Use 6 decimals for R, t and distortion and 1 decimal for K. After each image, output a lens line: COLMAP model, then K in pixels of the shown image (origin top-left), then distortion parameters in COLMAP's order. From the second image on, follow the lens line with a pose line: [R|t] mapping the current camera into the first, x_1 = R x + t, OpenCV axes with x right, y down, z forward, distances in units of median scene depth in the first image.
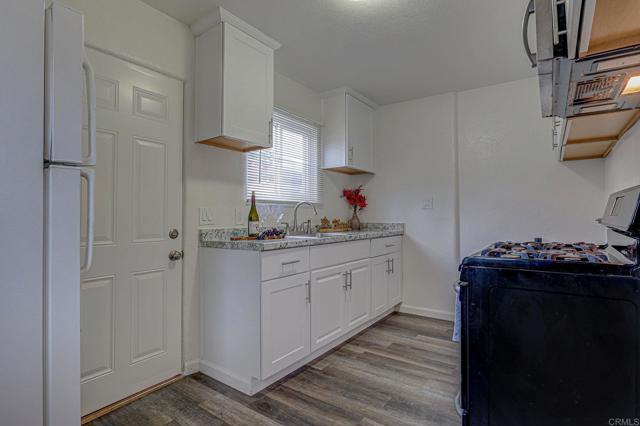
lens RADIAL K [[342.1, 0, 319.9], [0, 342.1, 223.6], [0, 0, 1]] dist [-0.003848, -0.000263]
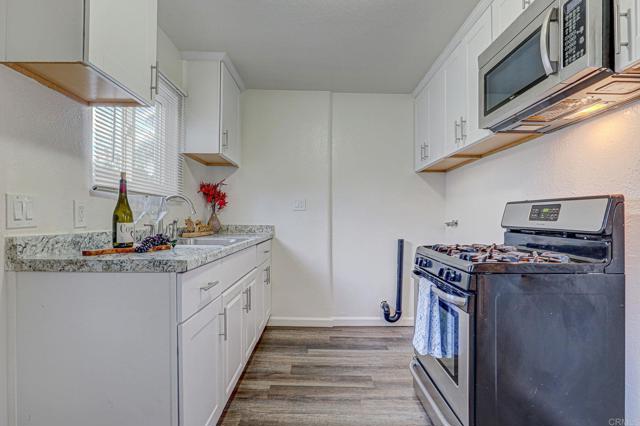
lens RADIAL K [[342.1, 0, 319.9], [0, 342.1, 223.6], [0, 0, 1]] dist [-0.003848, -0.000263]
pose [[0.804444, 0.007018, 0.593988, -0.247884], [-0.004598, 0.999974, -0.005587, -0.002529], [-0.594011, 0.001763, 0.804455, 0.275685]]
